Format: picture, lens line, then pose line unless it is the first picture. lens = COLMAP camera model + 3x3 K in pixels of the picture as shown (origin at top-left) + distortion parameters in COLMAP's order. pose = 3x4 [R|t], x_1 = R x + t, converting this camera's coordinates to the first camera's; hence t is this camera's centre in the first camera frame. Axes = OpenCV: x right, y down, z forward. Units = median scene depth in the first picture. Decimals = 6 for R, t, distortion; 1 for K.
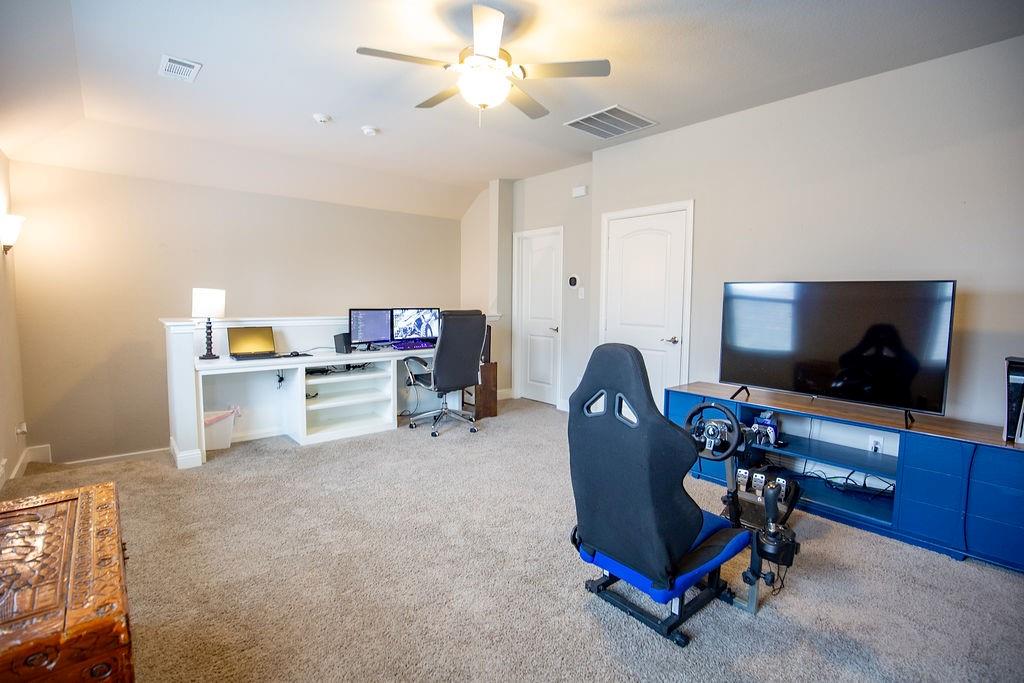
lens RADIAL K [[463.4, 0, 511.1], [0, 463.4, 336.1], [0, 0, 1]] dist [-0.000153, 0.012218]
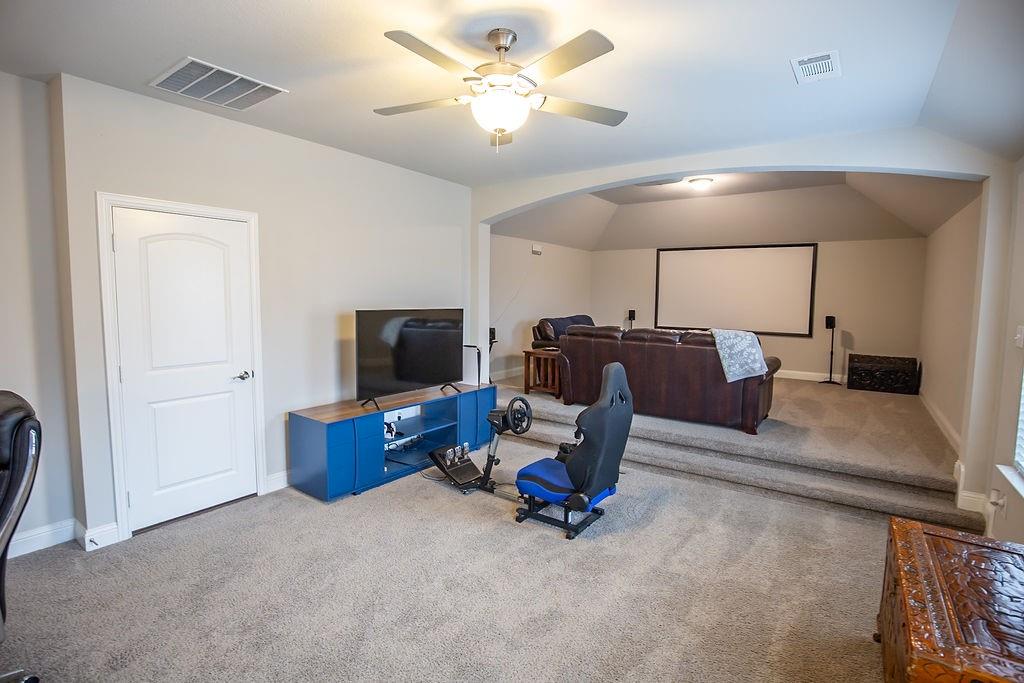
lens RADIAL K [[463.4, 0, 511.1], [0, 463.4, 336.1], [0, 0, 1]] dist [-0.000153, 0.012218]
pose [[-0.197464, -0.105987, 0.974564, -0.810175], [0.057221, 0.991197, 0.119390, -0.196117], [-0.978639, 0.079340, -0.189661, 0.989689]]
